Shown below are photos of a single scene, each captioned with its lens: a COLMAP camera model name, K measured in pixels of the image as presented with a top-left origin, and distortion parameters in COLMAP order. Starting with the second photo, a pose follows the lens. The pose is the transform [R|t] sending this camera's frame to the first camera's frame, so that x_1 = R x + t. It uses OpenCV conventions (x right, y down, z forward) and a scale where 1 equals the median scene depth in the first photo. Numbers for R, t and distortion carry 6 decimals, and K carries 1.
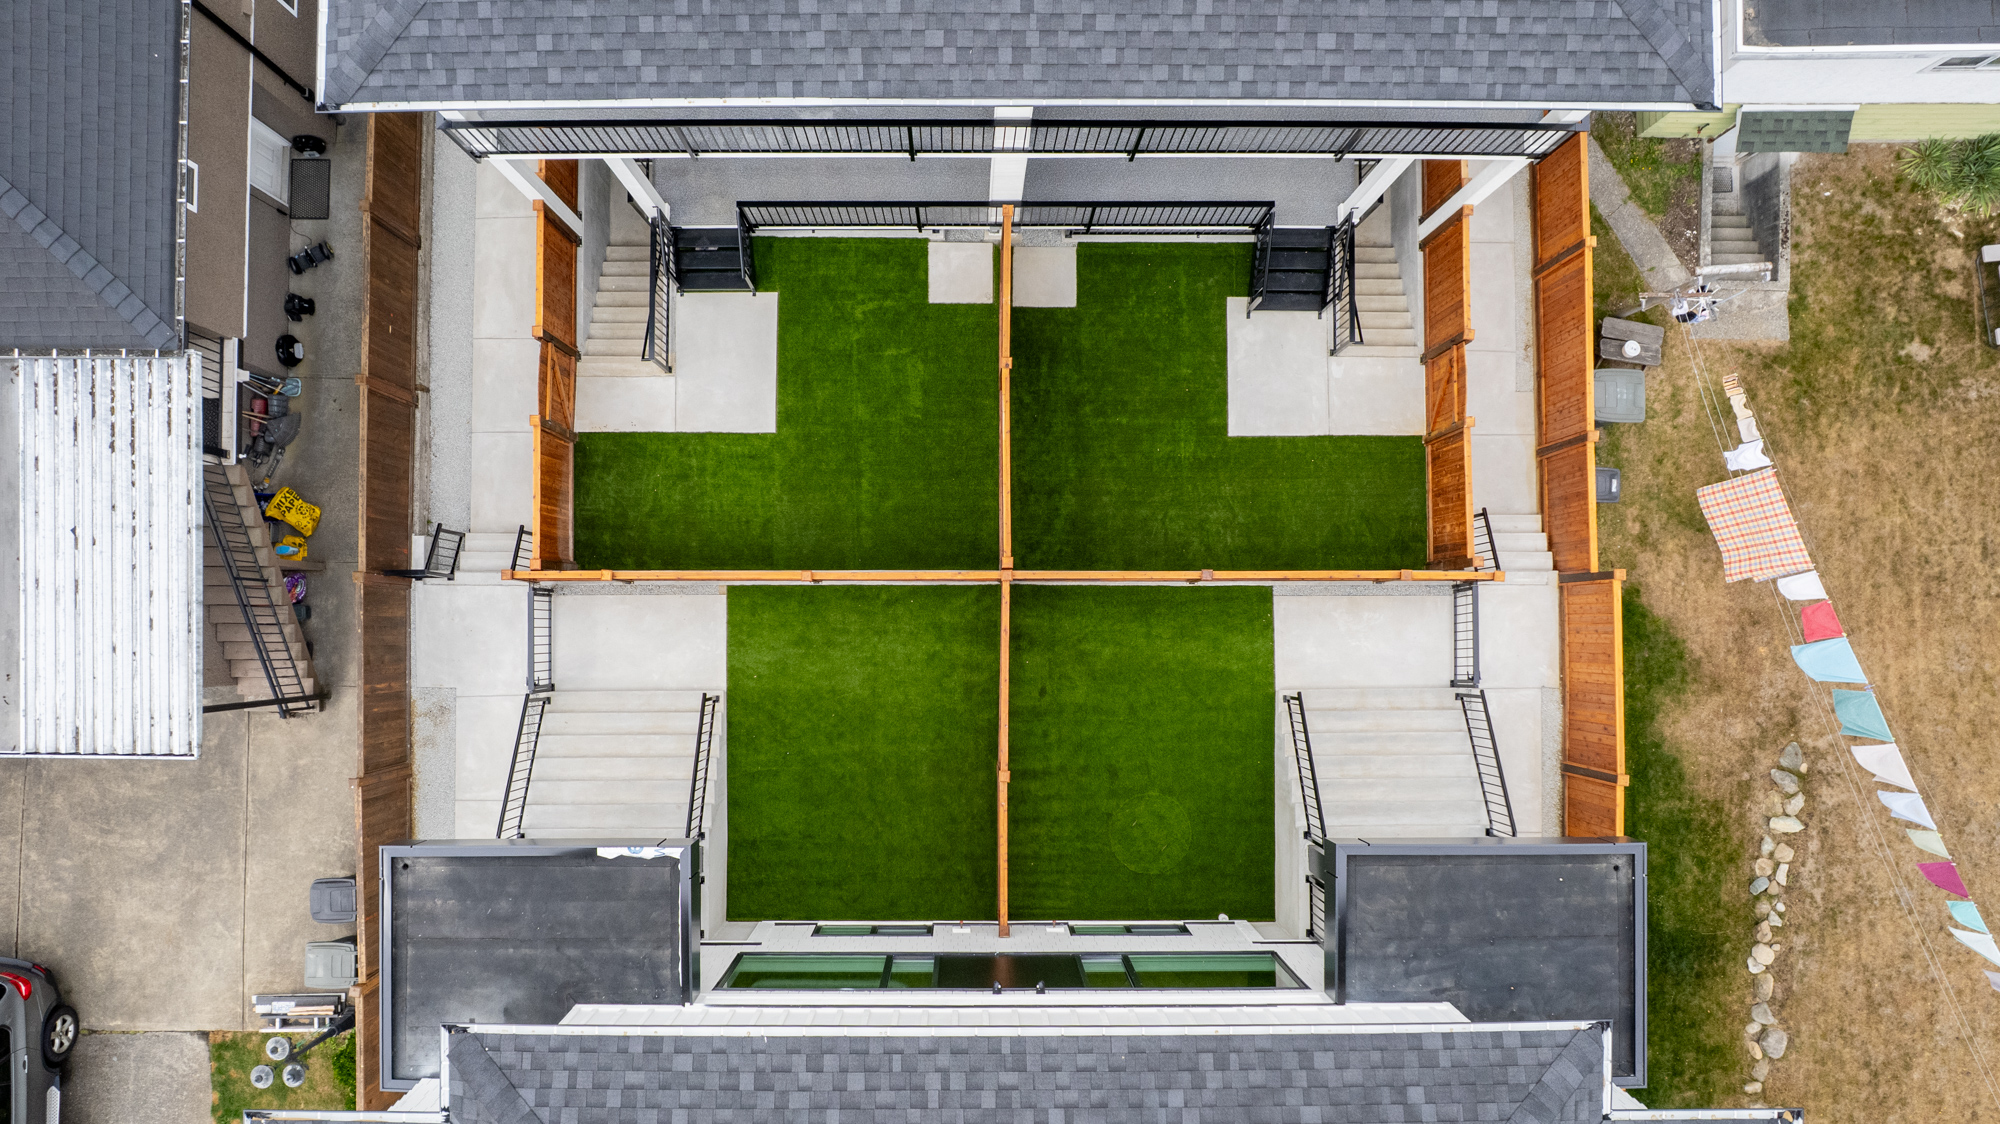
lens RADIAL K [[1473.1, 0, 964.8], [0, 1473.1, 615.5], [0, 0, 1]] dist [-0.075570, 0.051364]
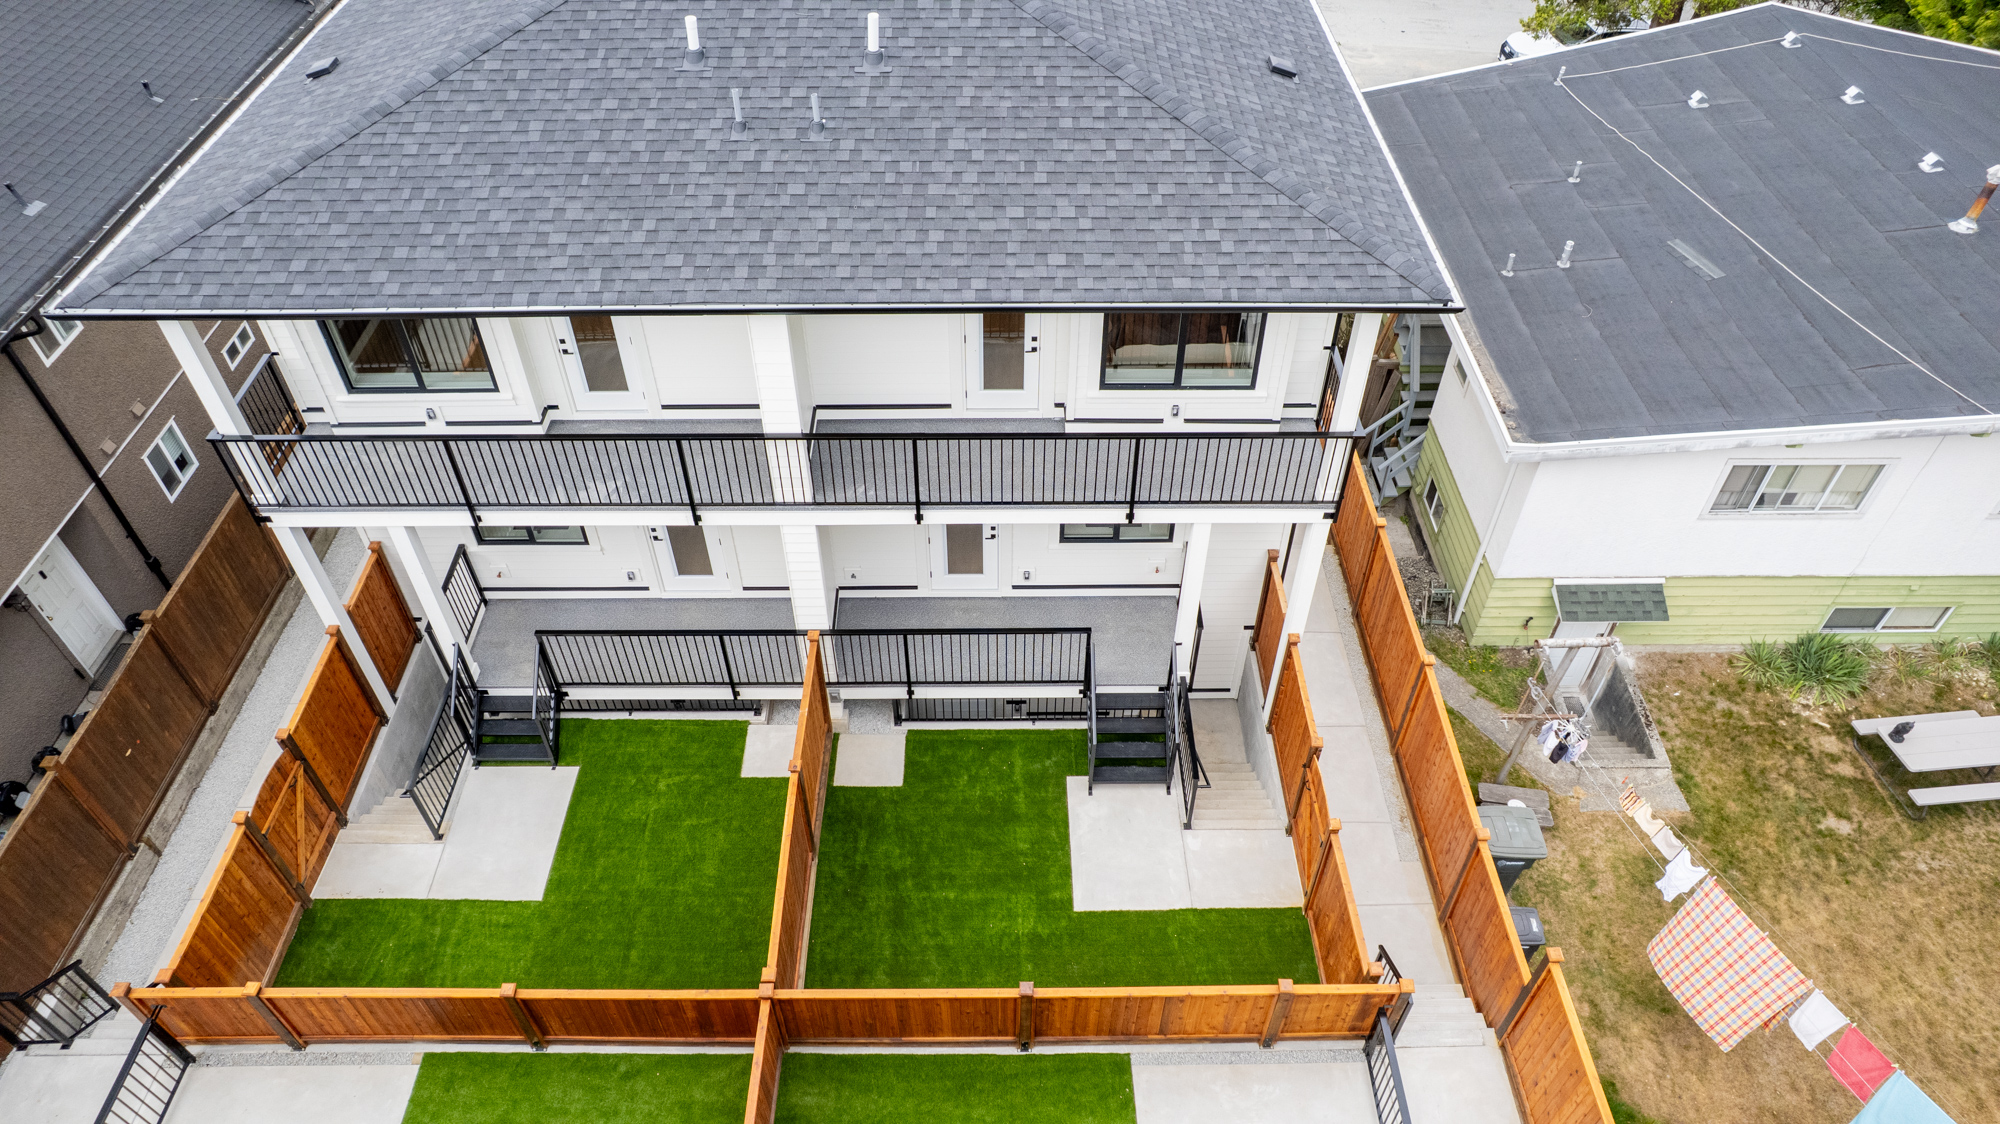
lens RADIAL K [[1279.5, 0, 1006.1], [0, 1279.5, 570.8], [0, 0, 1]] dist [-0.075318, 0.063495]
pose [[0.999920, -0.000817, 0.012642, 0.132641], [0.009407, 0.716242, -0.697789, 0.254143], [-0.008485, 0.697852, 0.716192, 0.336269]]
